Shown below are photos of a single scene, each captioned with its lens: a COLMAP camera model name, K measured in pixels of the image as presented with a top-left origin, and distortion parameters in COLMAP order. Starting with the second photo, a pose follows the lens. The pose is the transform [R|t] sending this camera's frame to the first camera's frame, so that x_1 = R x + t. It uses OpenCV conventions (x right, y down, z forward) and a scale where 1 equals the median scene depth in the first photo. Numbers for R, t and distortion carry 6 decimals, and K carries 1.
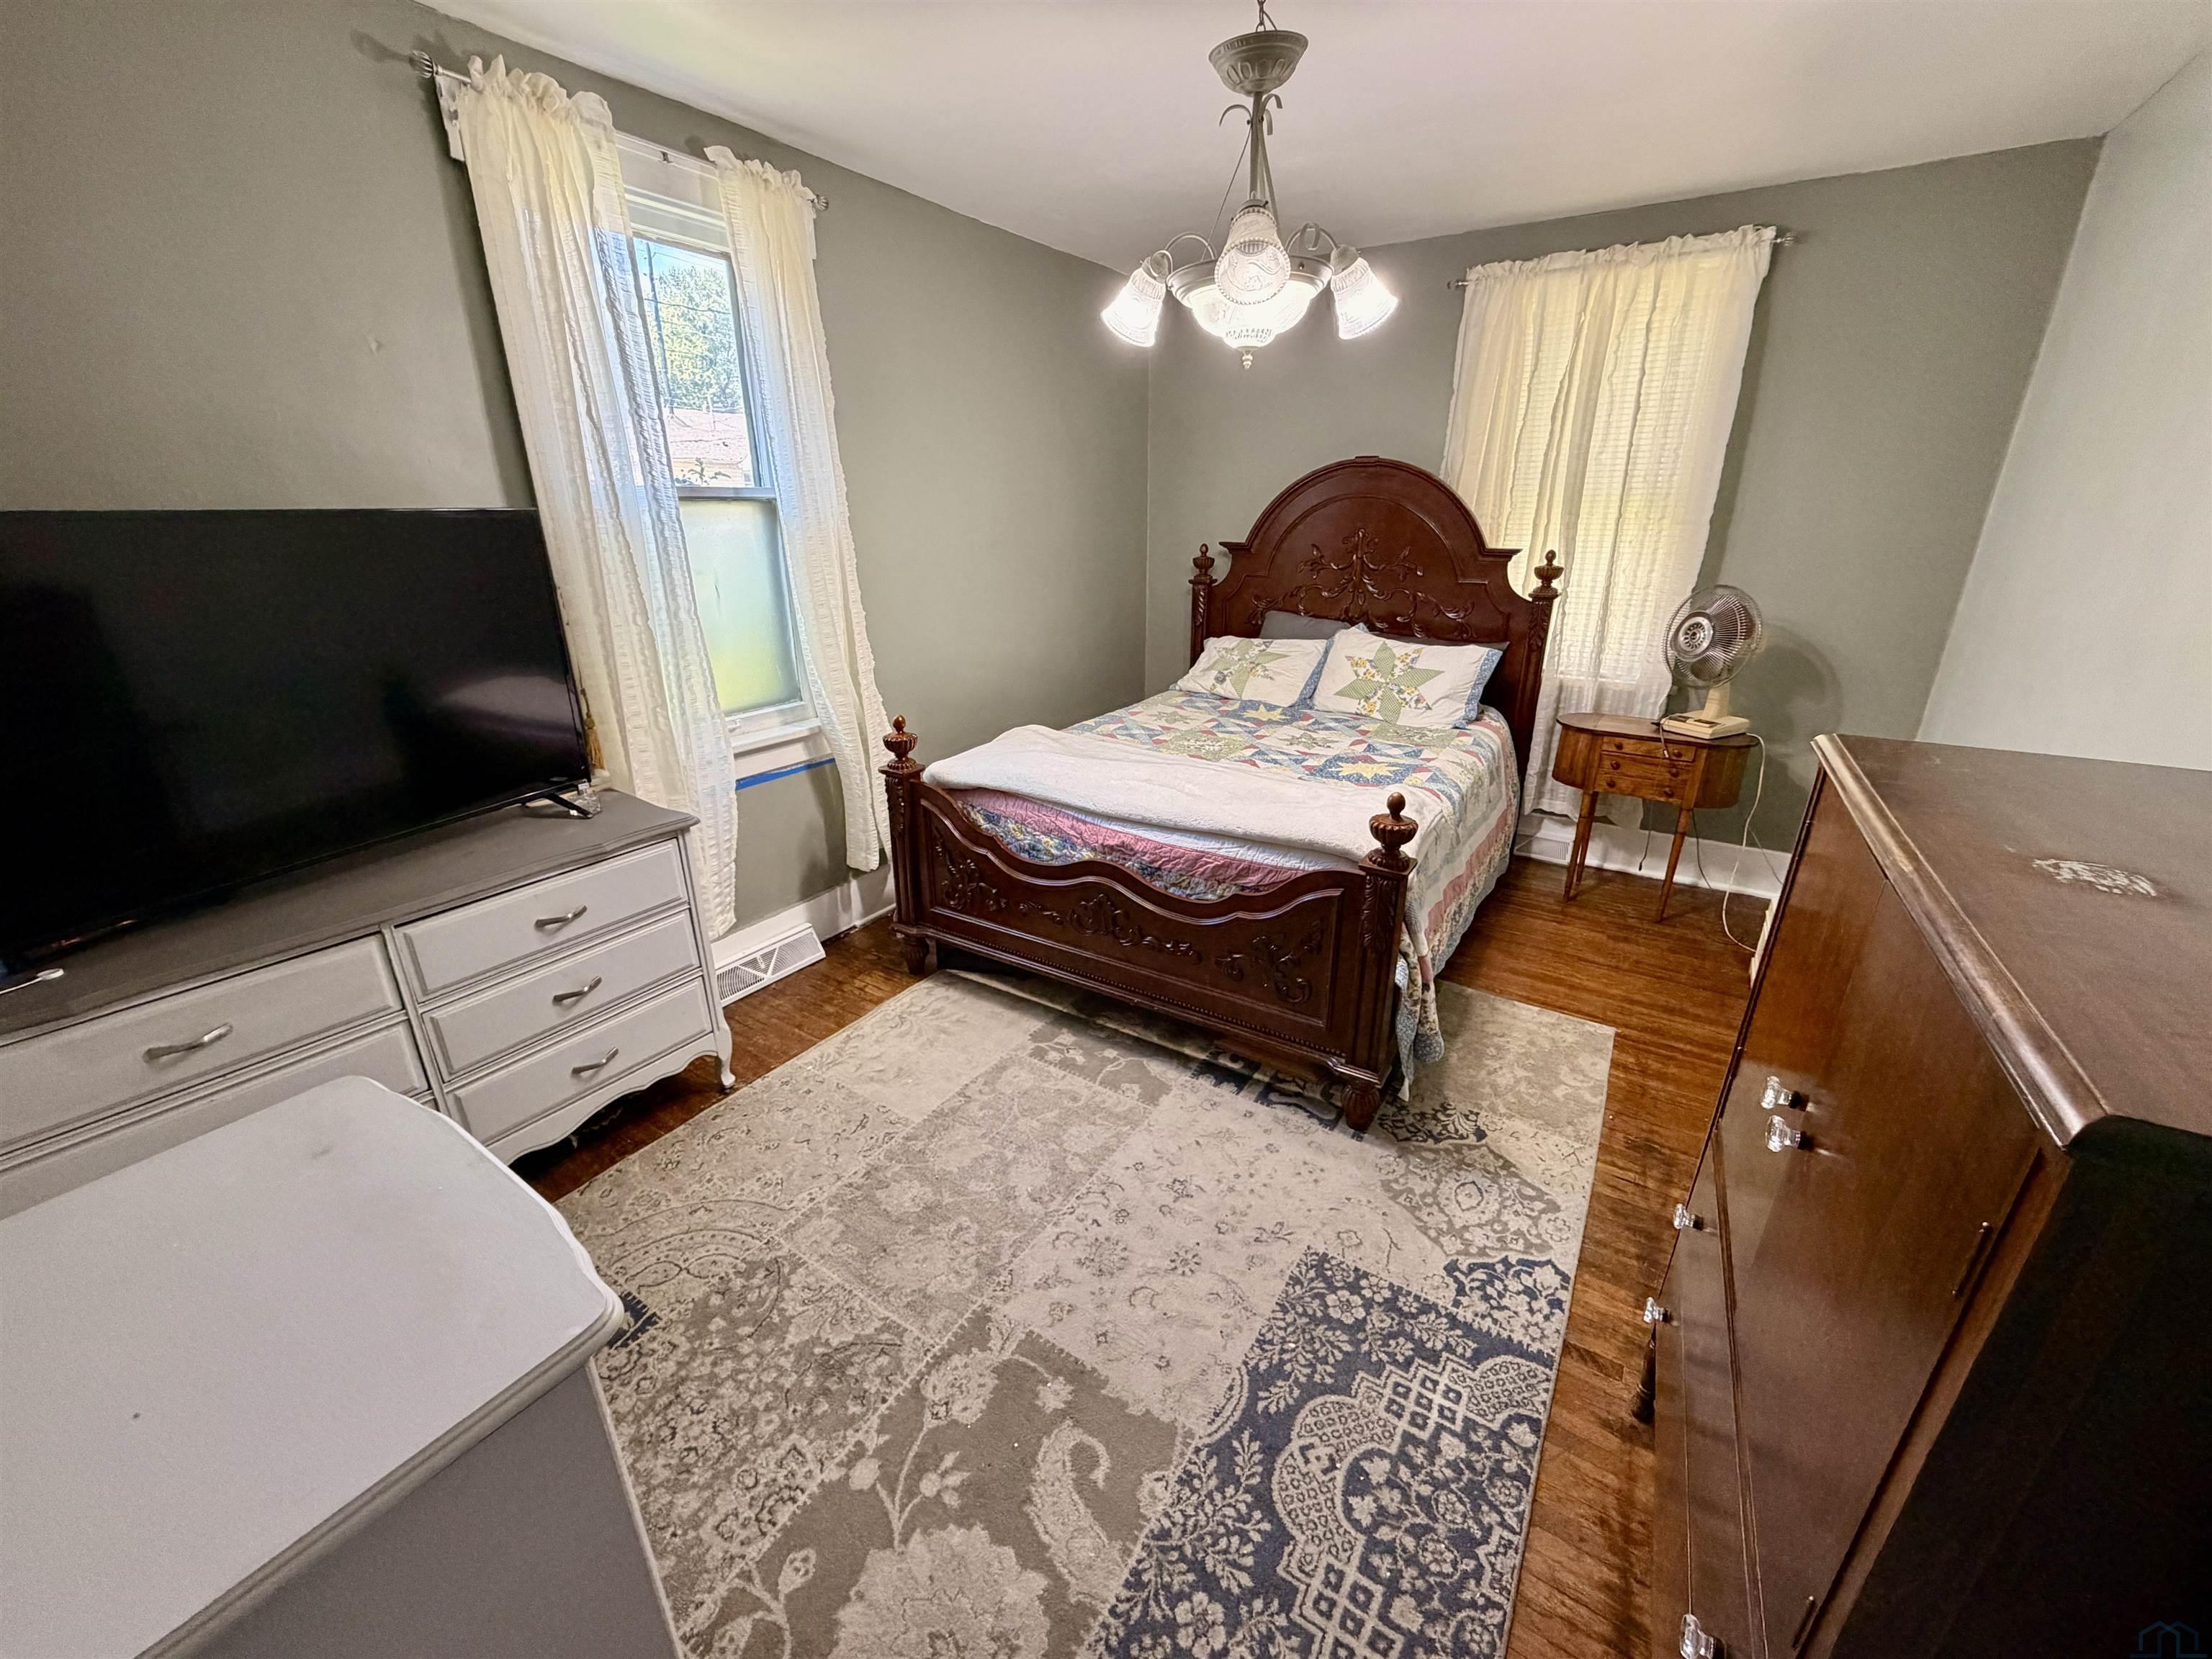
lens RADIAL K [[884.8, 0, 1097.4], [0, 884.8, 826.6], [0, 0, 1]] dist [0.001025, 0.000152]
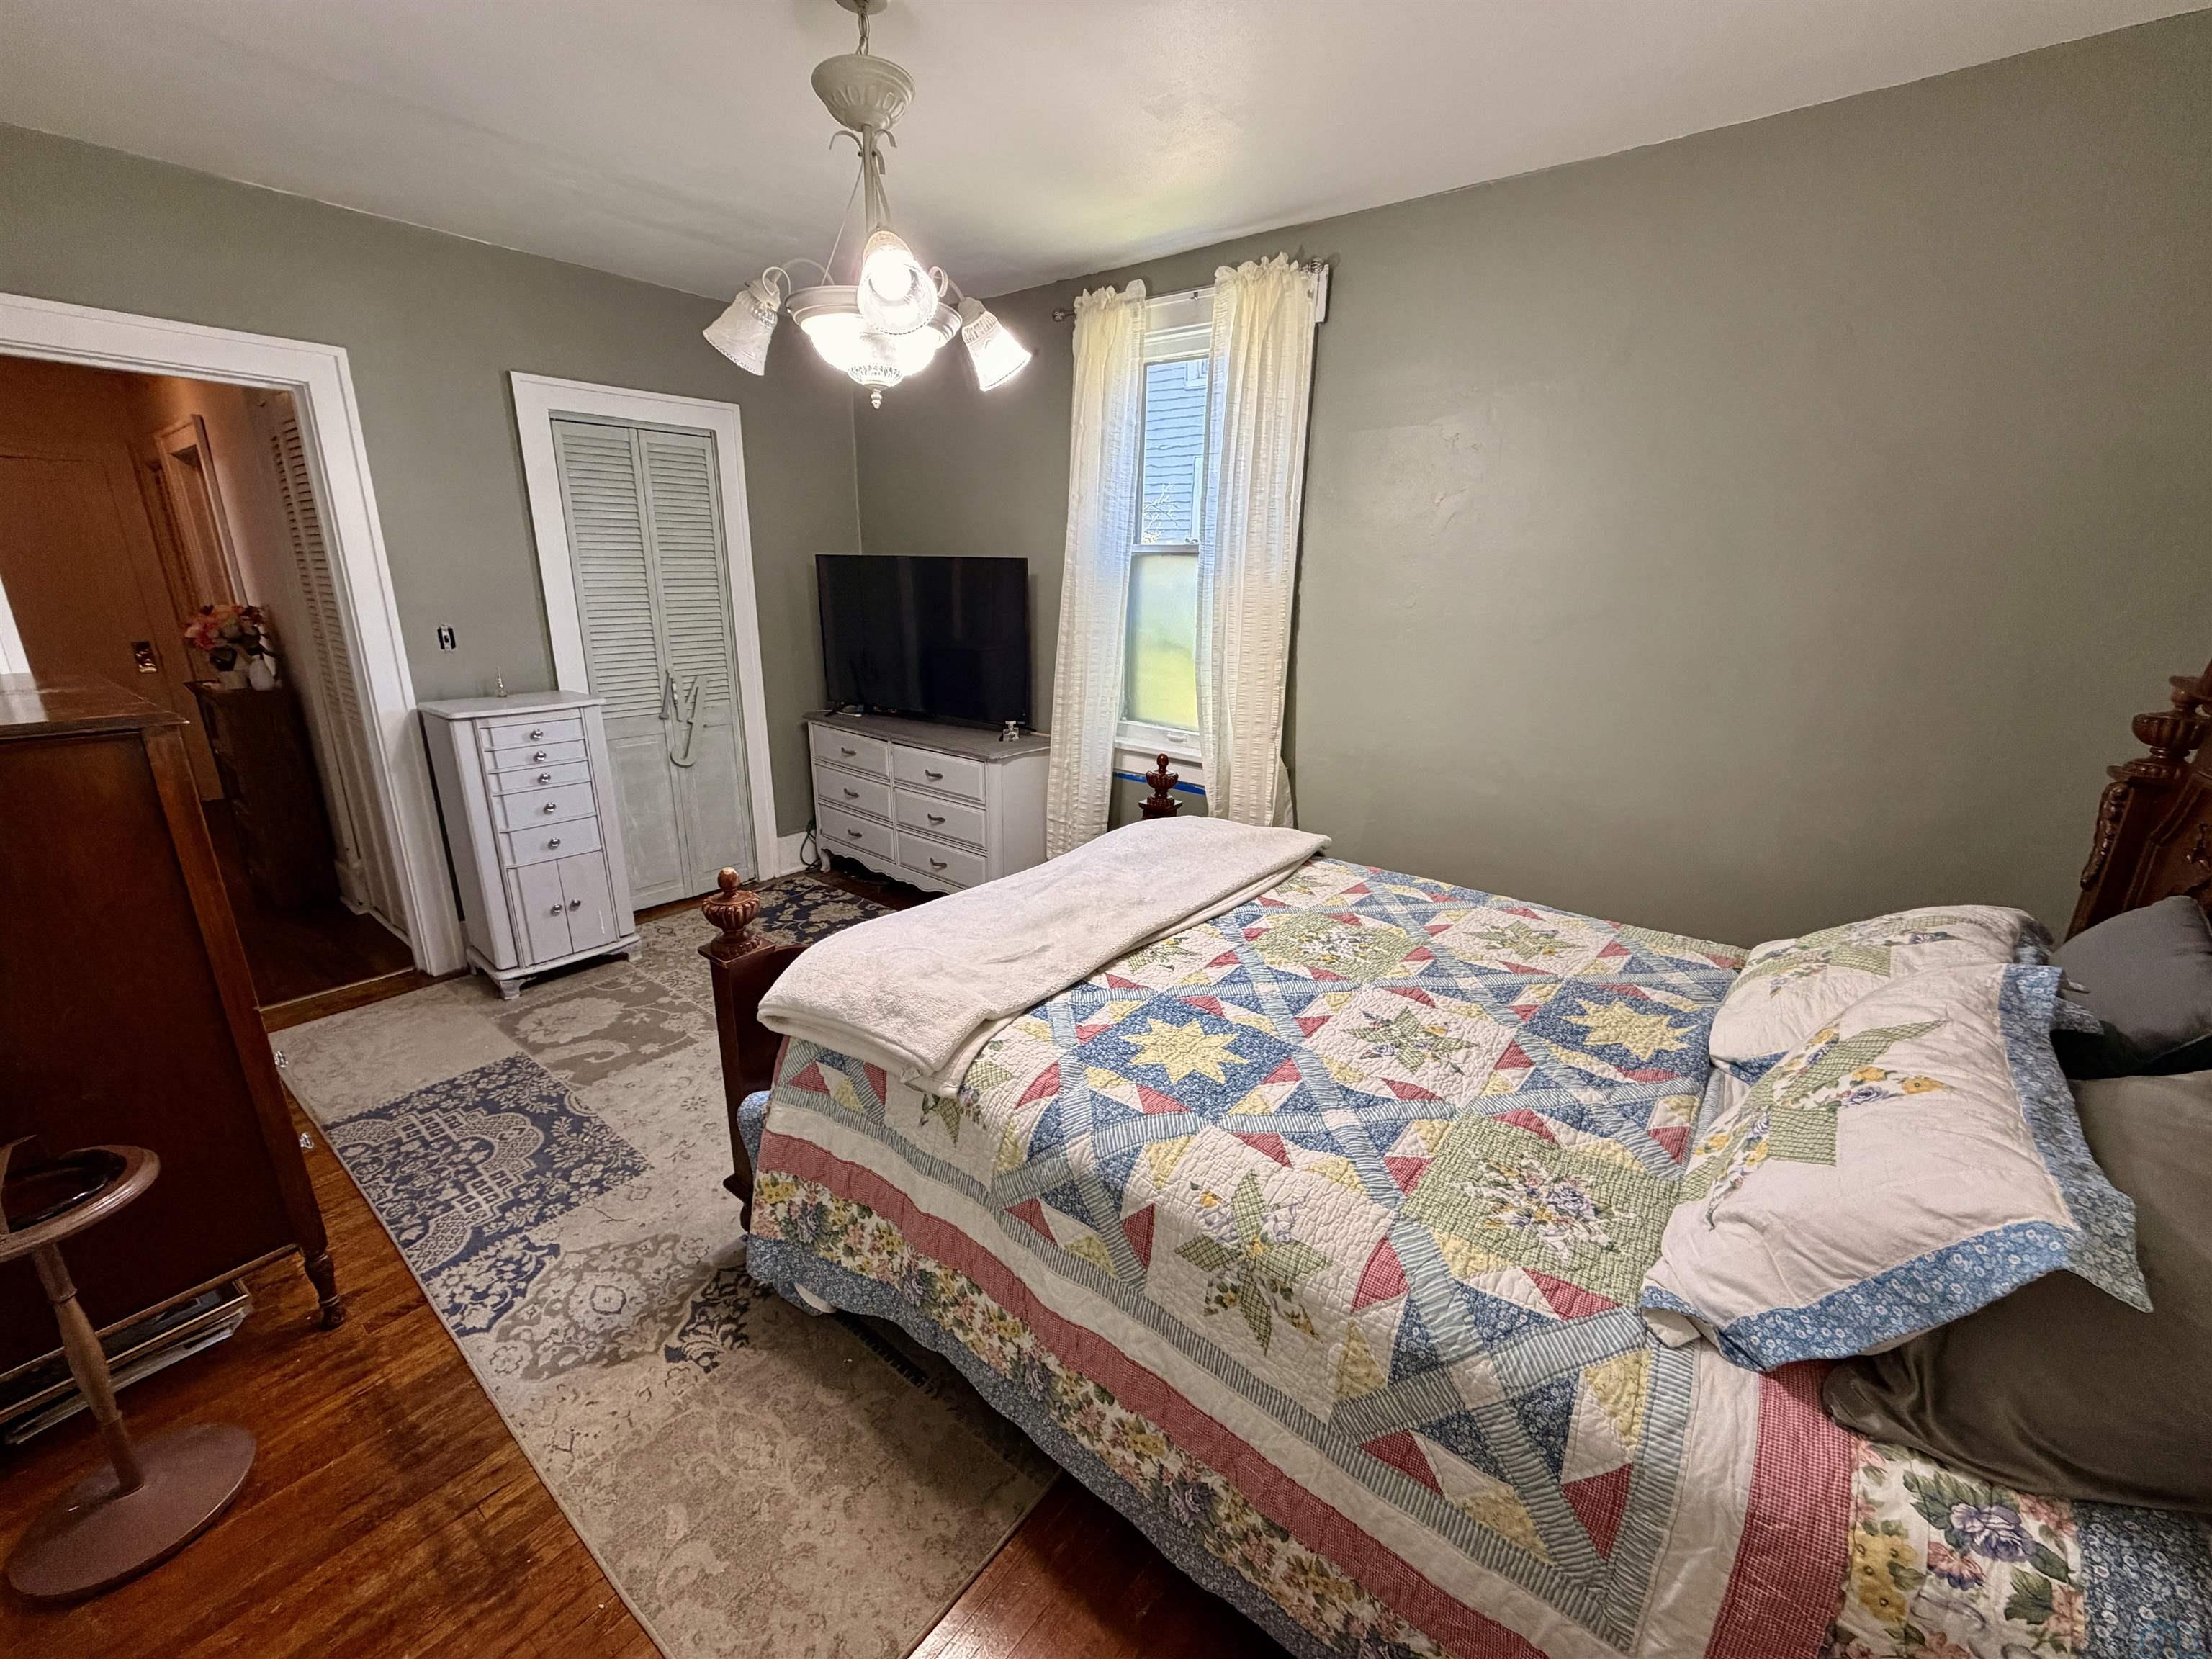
lens RADIAL K [[884.8, 0, 1097.4], [0, 884.8, 826.6], [0, 0, 1]] dist [0.001025, 0.000152]
pose [[-0.100385, 0.282034, -0.954138, 1.238189], [-0.358301, 0.884393, 0.299115, -0.512921], [0.928193, 0.371896, 0.012273, 1.443993]]
